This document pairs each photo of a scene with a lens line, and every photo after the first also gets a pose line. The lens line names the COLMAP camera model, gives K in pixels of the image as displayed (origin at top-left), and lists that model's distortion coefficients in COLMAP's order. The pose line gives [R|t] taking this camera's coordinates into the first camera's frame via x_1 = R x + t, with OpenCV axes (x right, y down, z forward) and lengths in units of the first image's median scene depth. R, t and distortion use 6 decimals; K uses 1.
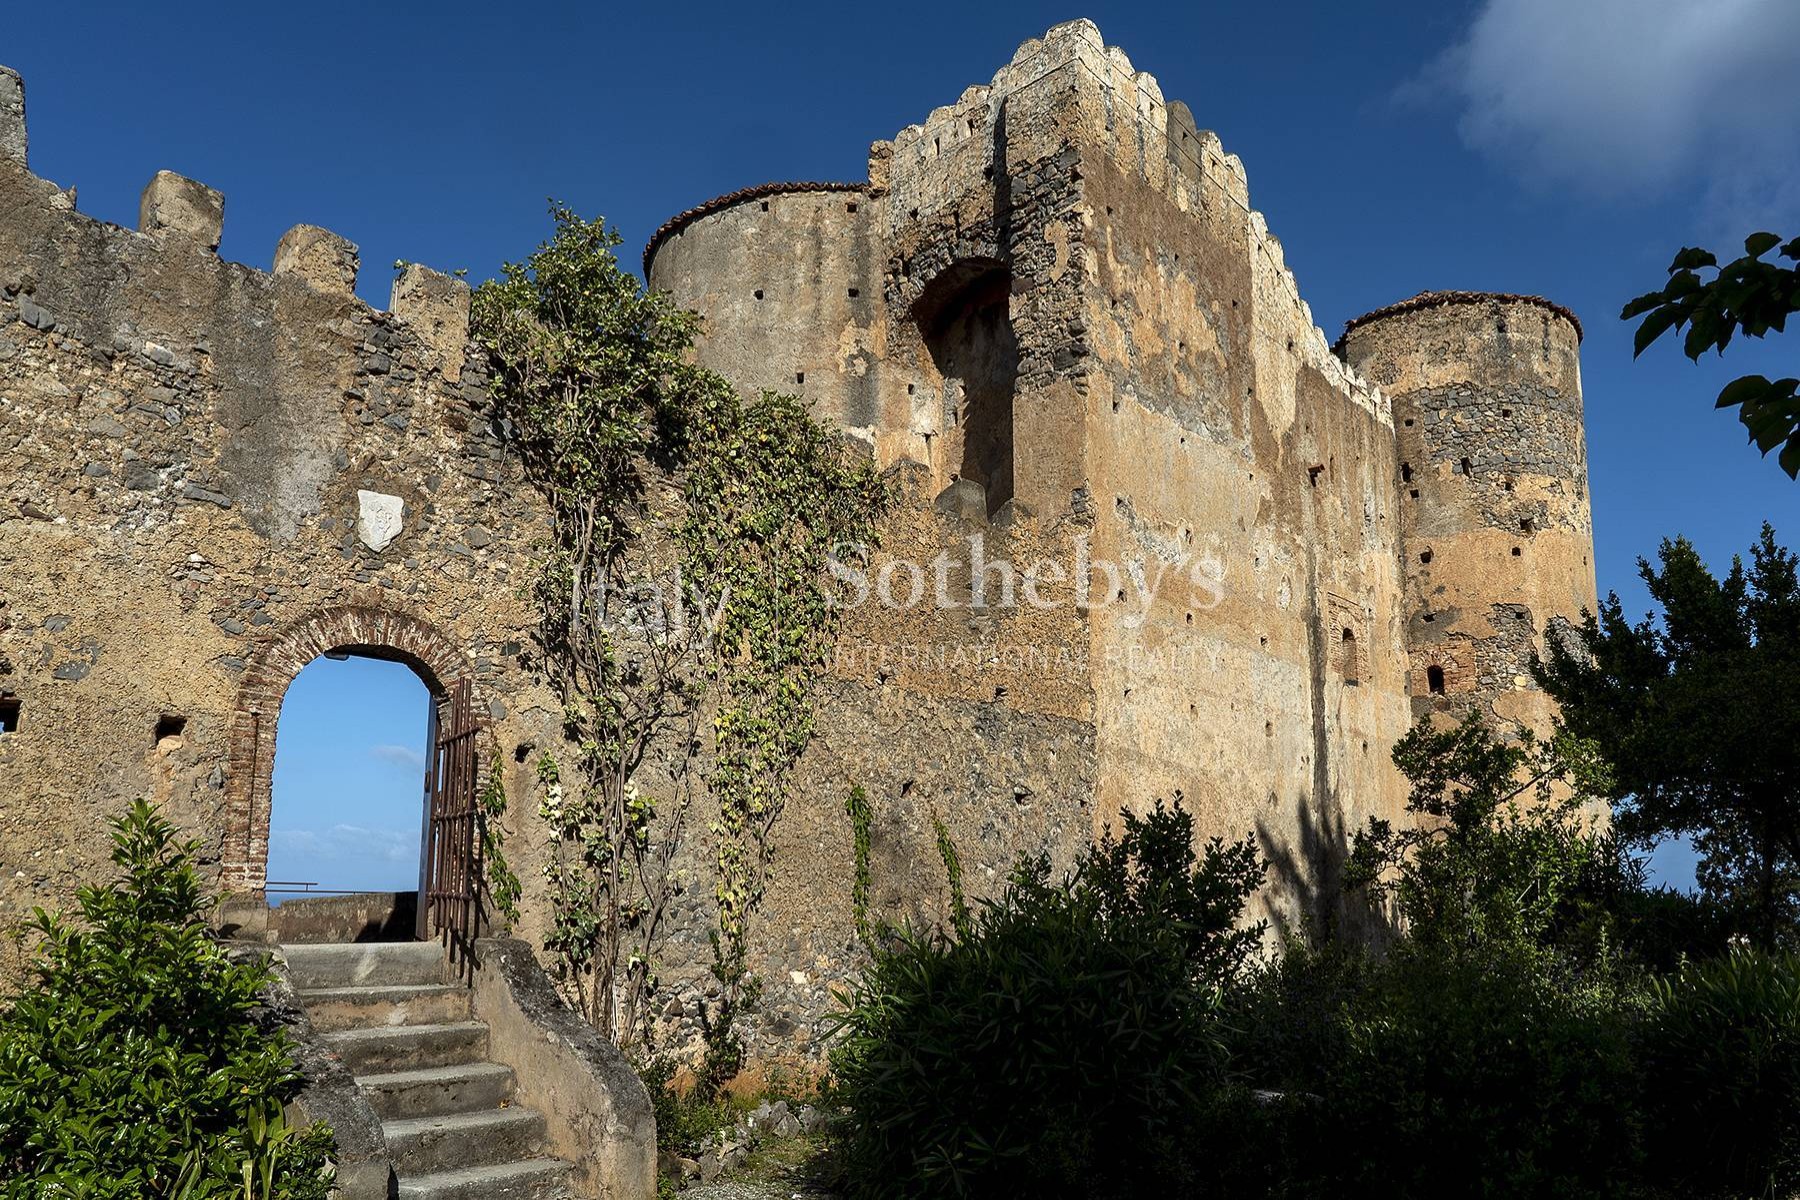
lens RADIAL K [[1285.0, 0, 901.2], [0, 1285.0, 757.9], [0, 0, 1]] dist [-0.004897, 0.001203]
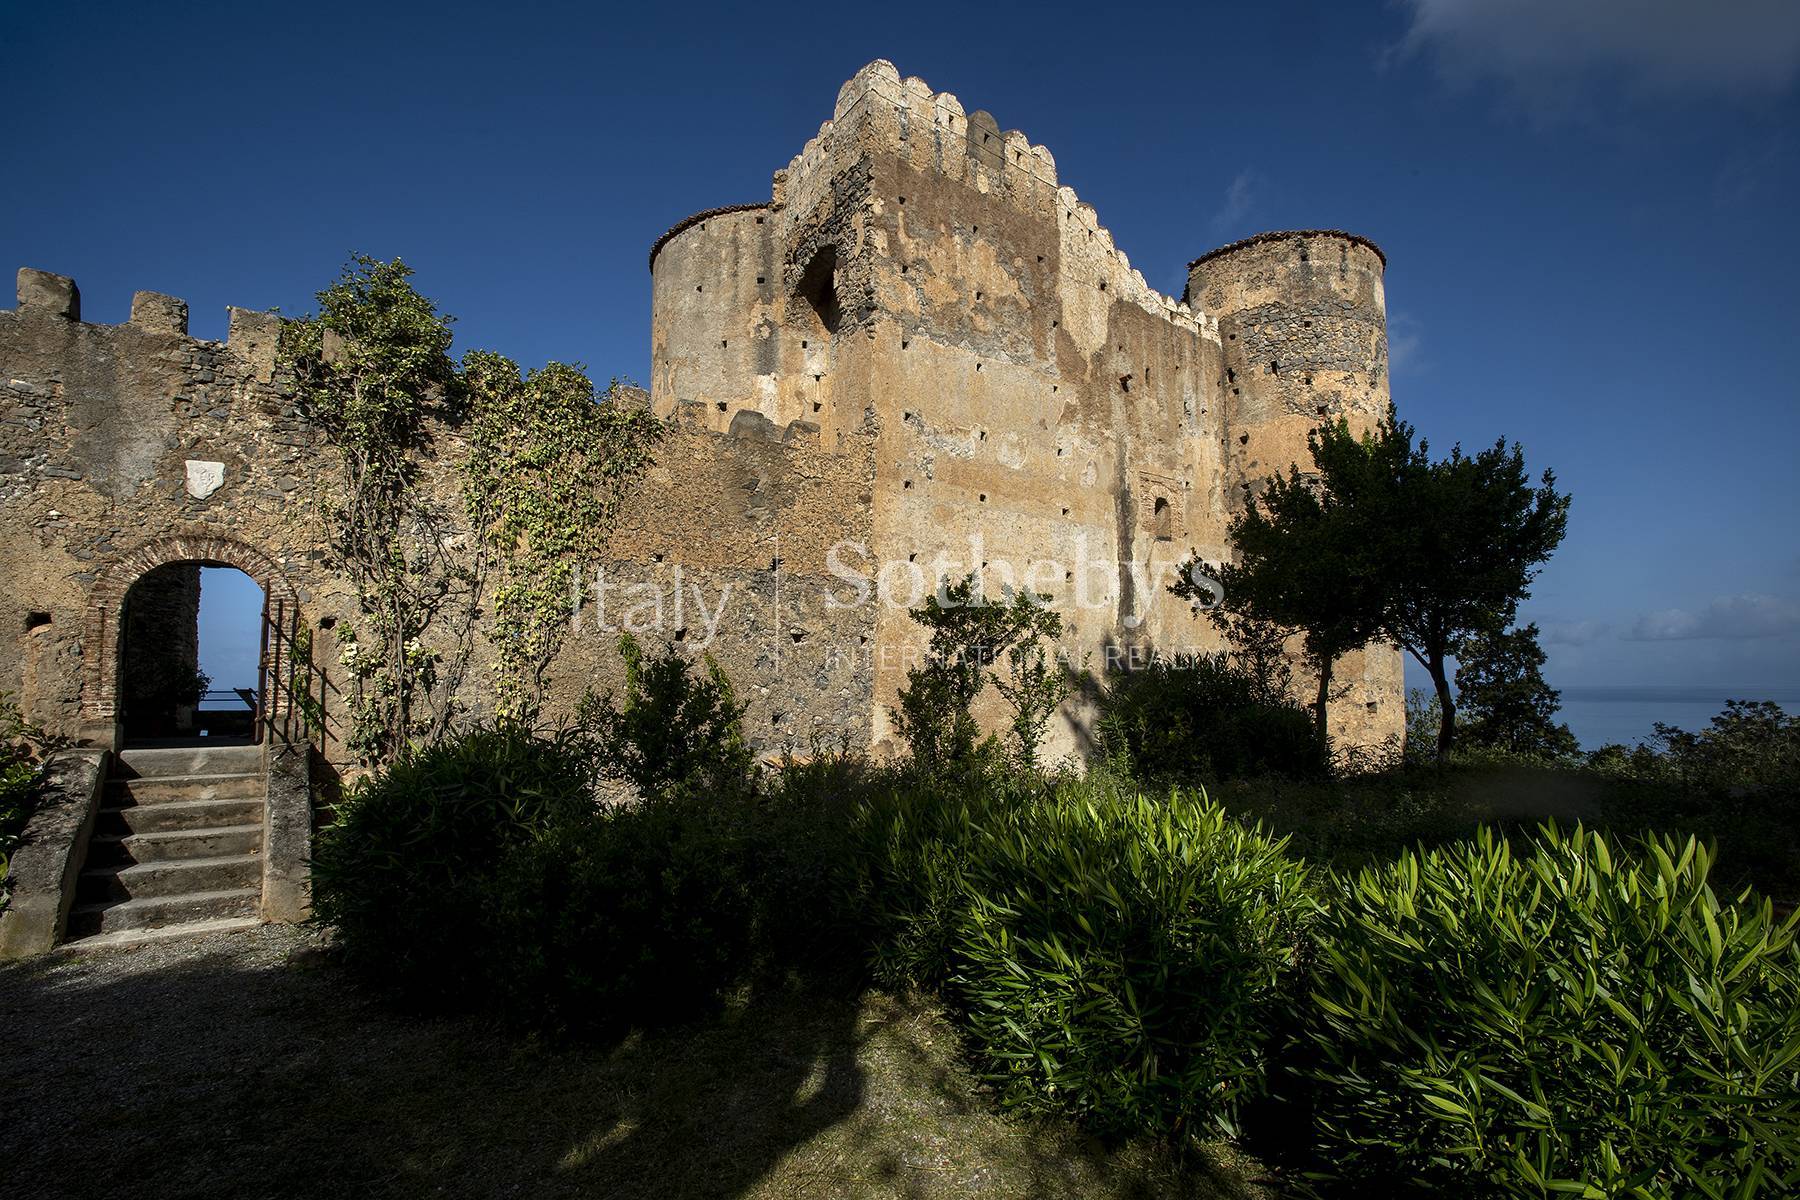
lens RADIAL K [[856.7, 0, 874.0], [0, 856.7, 663.0], [0, 0, 1]] dist [-0.069421, 0.027871]
pose [[0.977560, -0.012514, -0.210286, 0.318432], [0.029076, 0.996695, 0.075854, -0.007590], [0.208641, -0.080267, 0.974693, 0.091337]]
